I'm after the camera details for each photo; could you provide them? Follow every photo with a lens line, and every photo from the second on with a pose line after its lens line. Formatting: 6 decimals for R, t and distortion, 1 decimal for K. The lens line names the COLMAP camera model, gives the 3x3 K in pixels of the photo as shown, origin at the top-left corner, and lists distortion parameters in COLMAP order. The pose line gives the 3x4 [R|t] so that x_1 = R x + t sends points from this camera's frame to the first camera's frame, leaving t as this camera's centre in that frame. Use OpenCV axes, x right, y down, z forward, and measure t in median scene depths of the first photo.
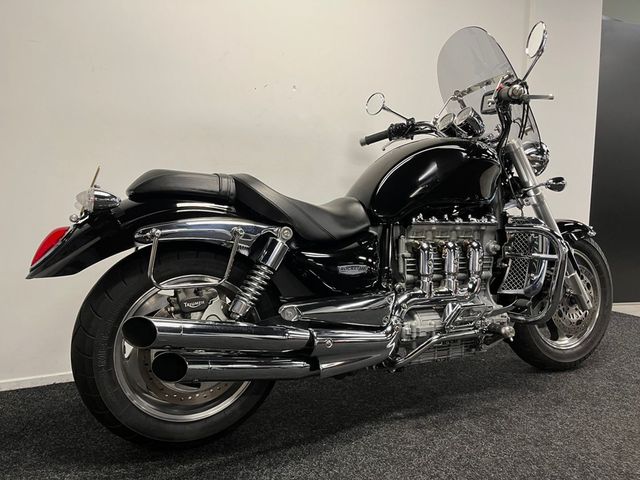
lens RADIAL K [[482.7, 0, 320.0], [0, 482.7, 240.0], [0, 0, 1]] dist [0.075341, -0.096390]
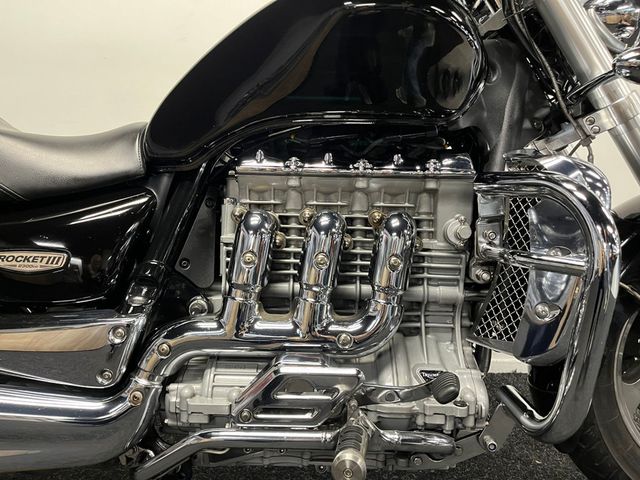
lens RADIAL K [[482.7, 0, 320.0], [0, 482.7, 240.0], [0, 0, 1]] dist [0.075341, -0.096390]
pose [[0.898041, 0.072964, -0.433820, 0.429441], [-0.040452, 0.995668, 0.083721, -0.008866], [0.438049, -0.057636, 0.897102, 0.572820]]
